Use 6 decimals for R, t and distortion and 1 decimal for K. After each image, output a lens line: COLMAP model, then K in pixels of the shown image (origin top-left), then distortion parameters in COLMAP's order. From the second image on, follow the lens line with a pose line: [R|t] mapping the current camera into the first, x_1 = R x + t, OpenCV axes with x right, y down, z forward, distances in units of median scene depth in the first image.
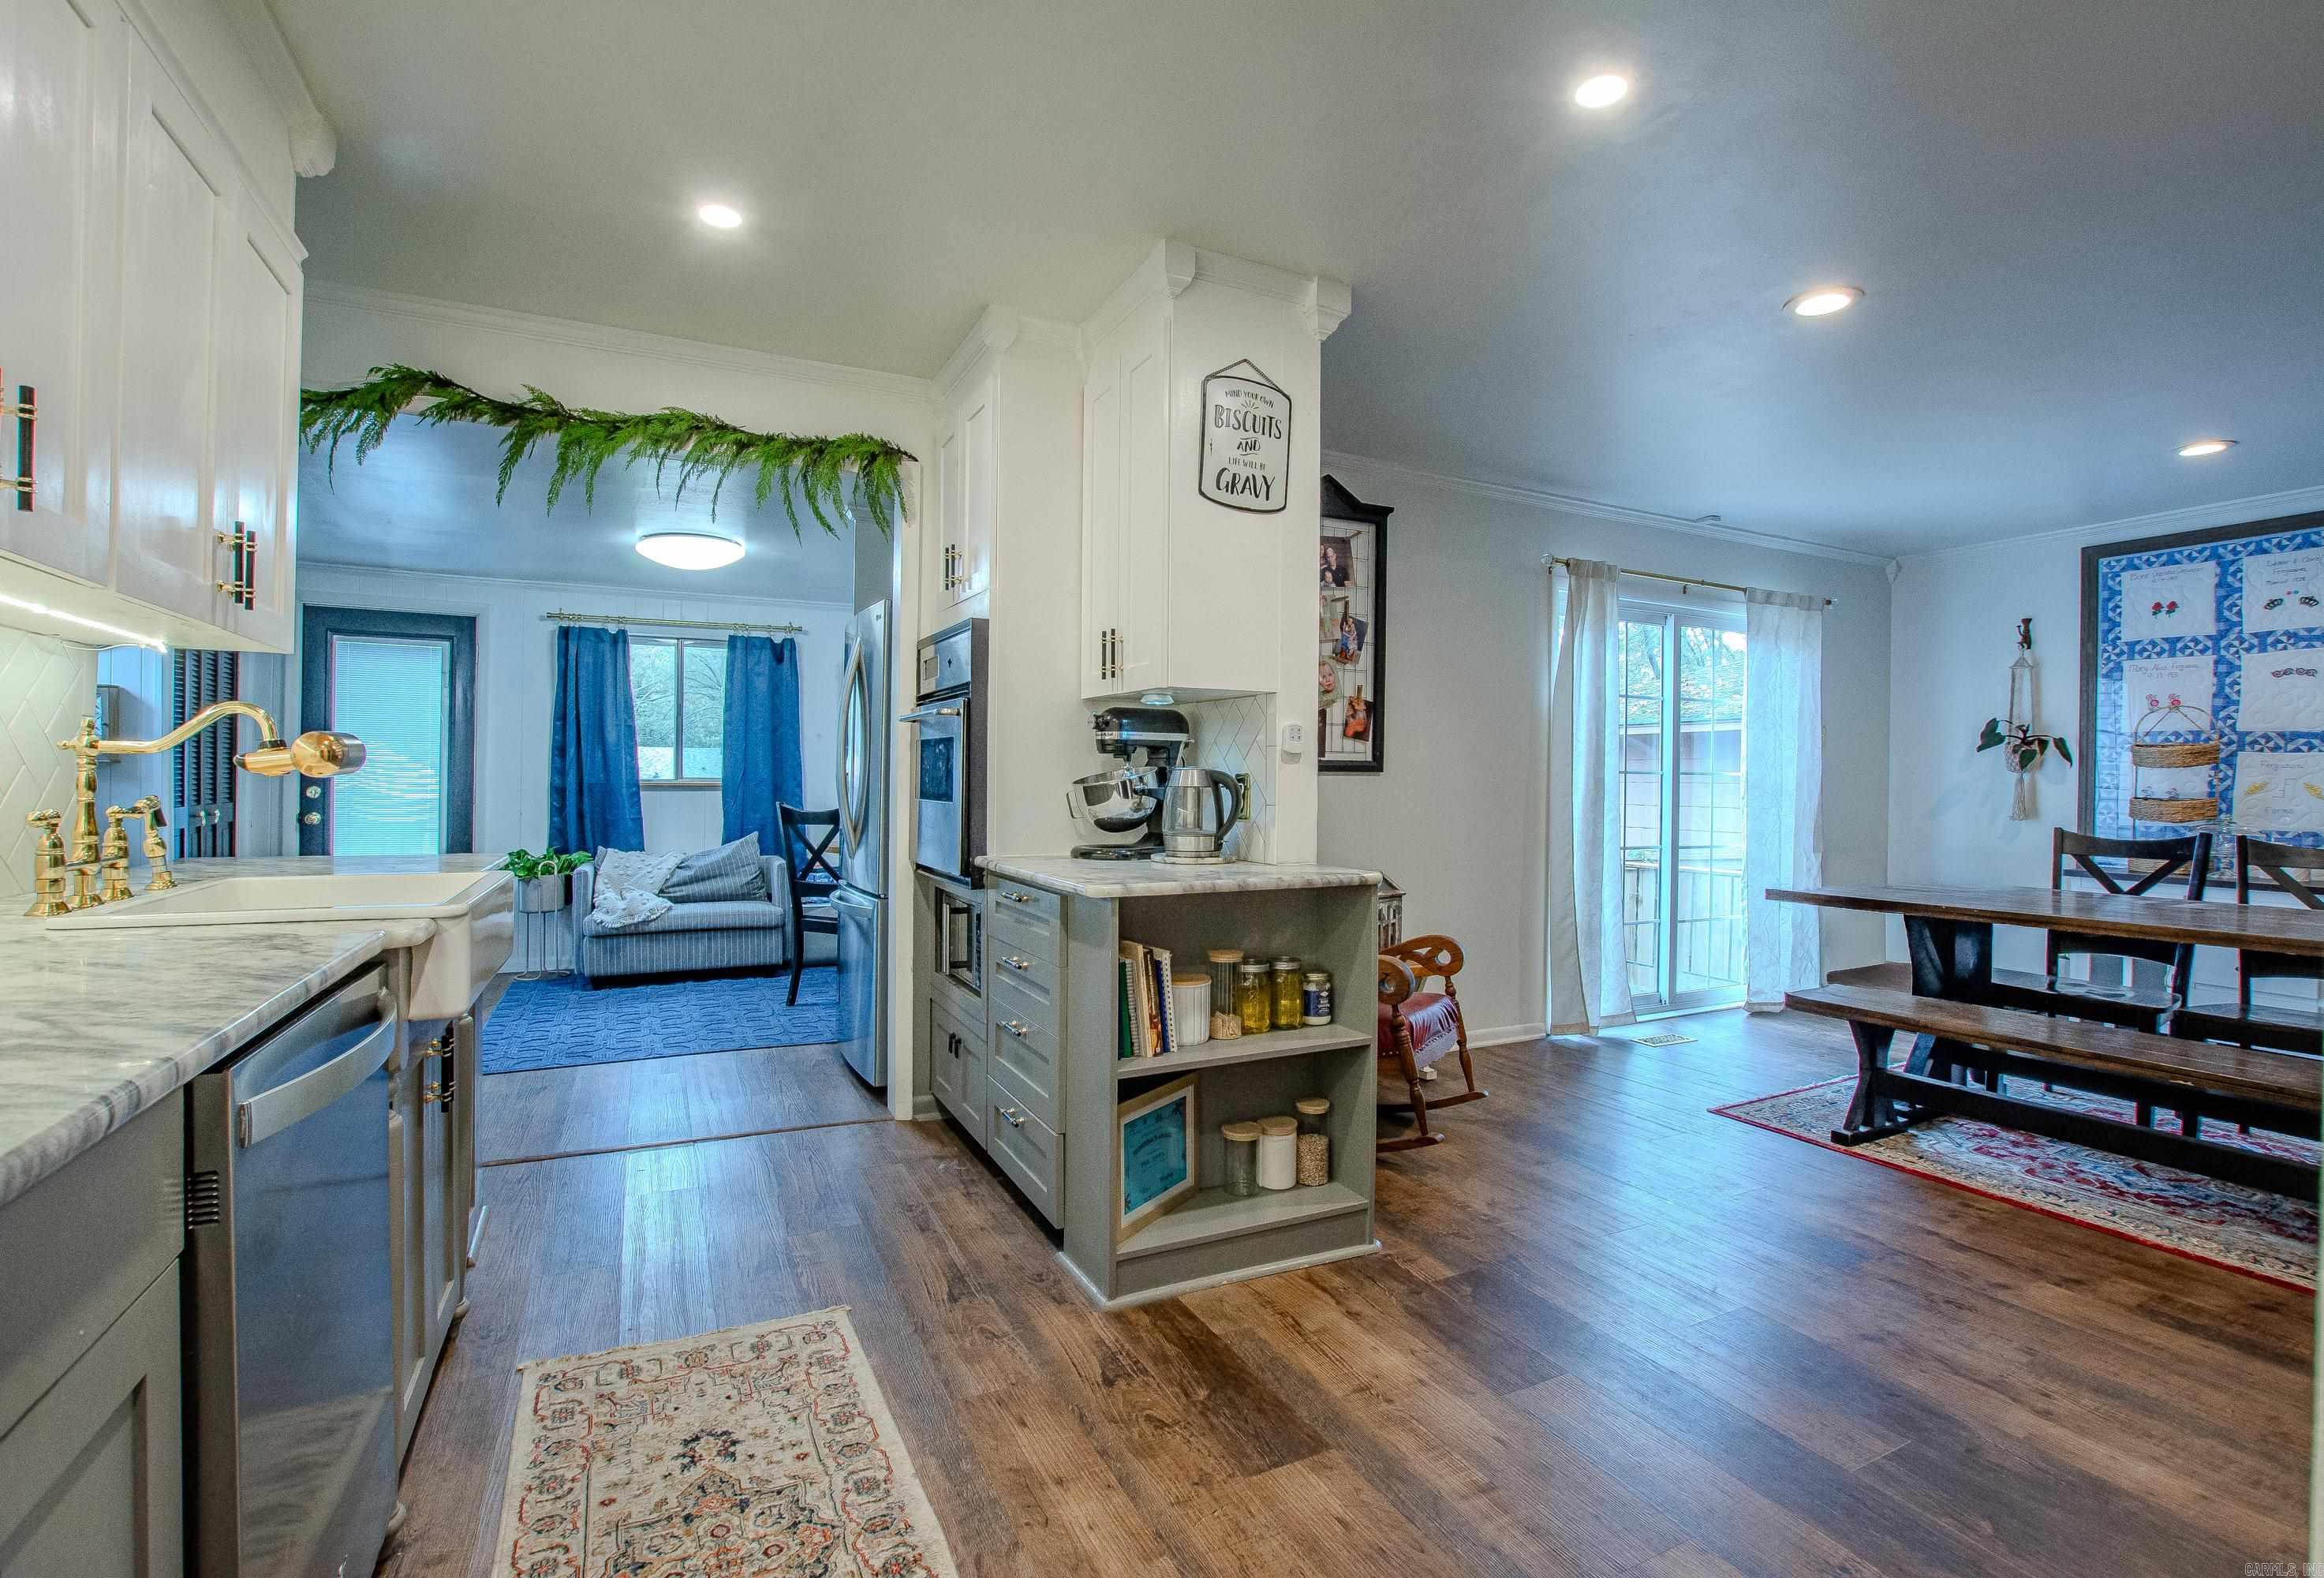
lens RADIAL K [[1043.3, 0, 1151.1], [0, 1043.3, 785.9], [0, 0, 1]] dist [-0.033981, 0.005112]
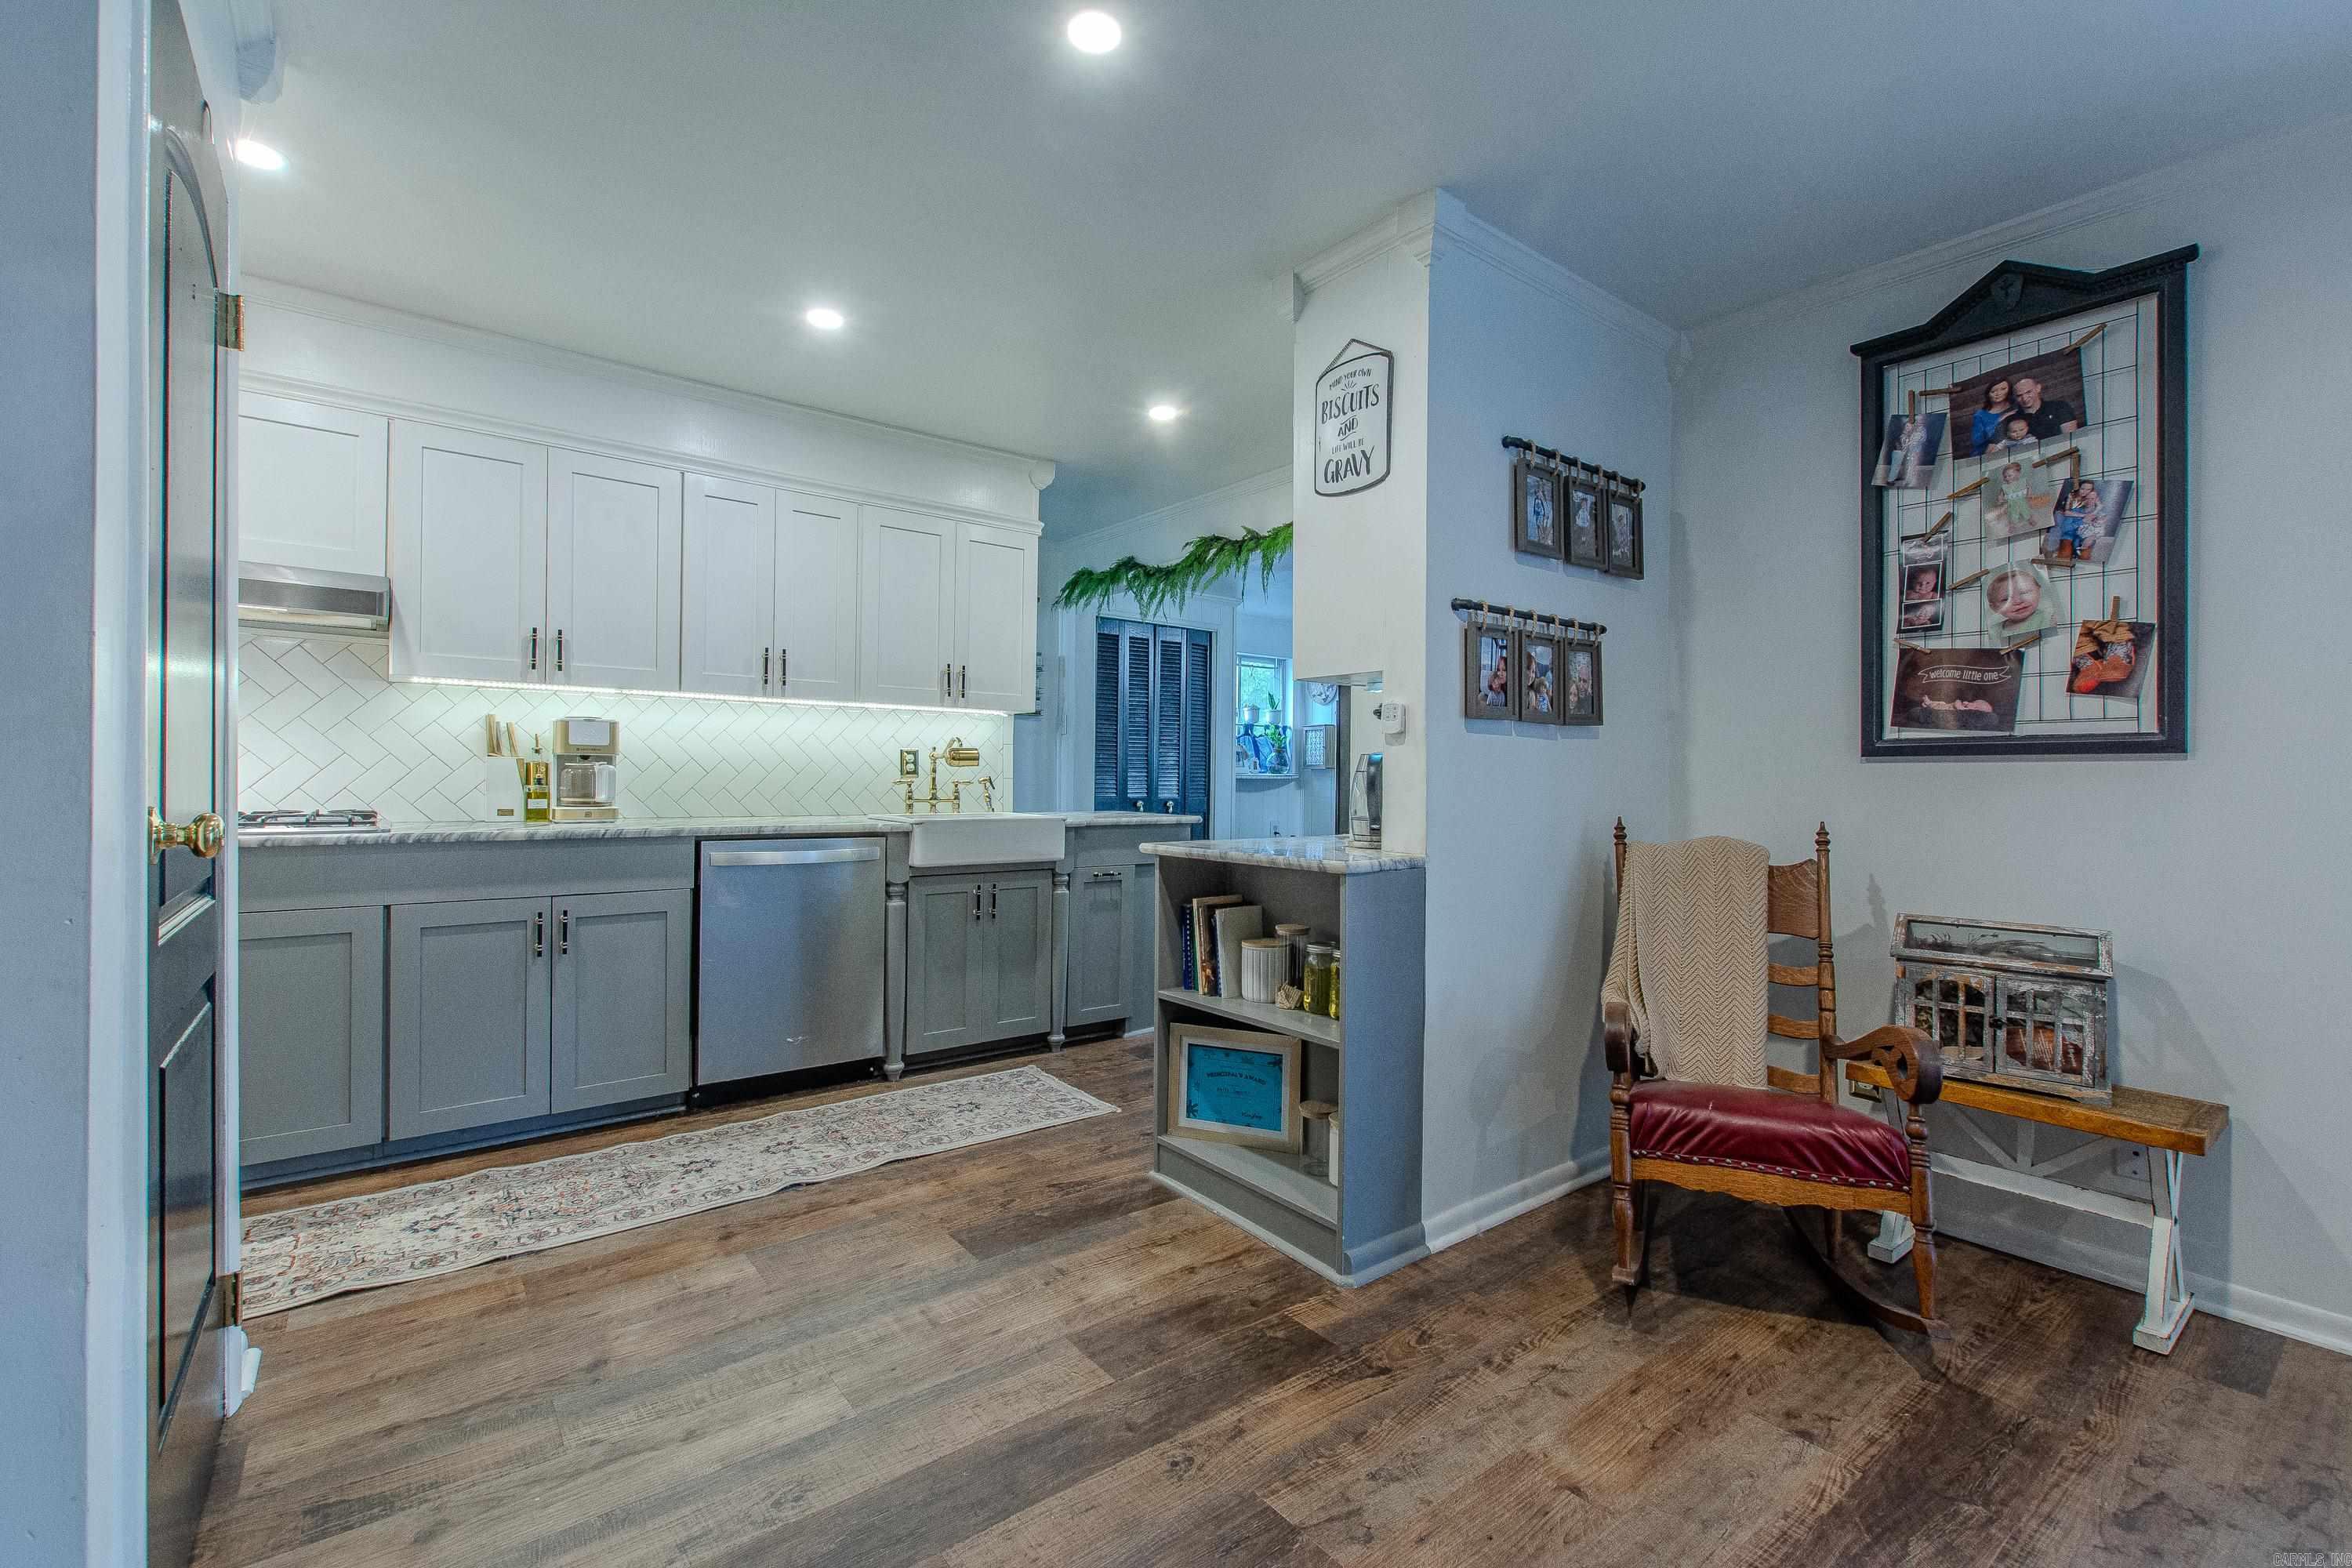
lens RADIAL K [[1015.3, 0, 1185.4], [0, 1015.3, 780.0], [0, 0, 1]] dist [0.007417, -0.003914]
pose [[0.206552, -0.003800, -0.978428, 0.714108], [-0.015285, 0.999858, -0.007110, 0.013781], [0.978316, 0.016424, 0.206464, 0.460088]]
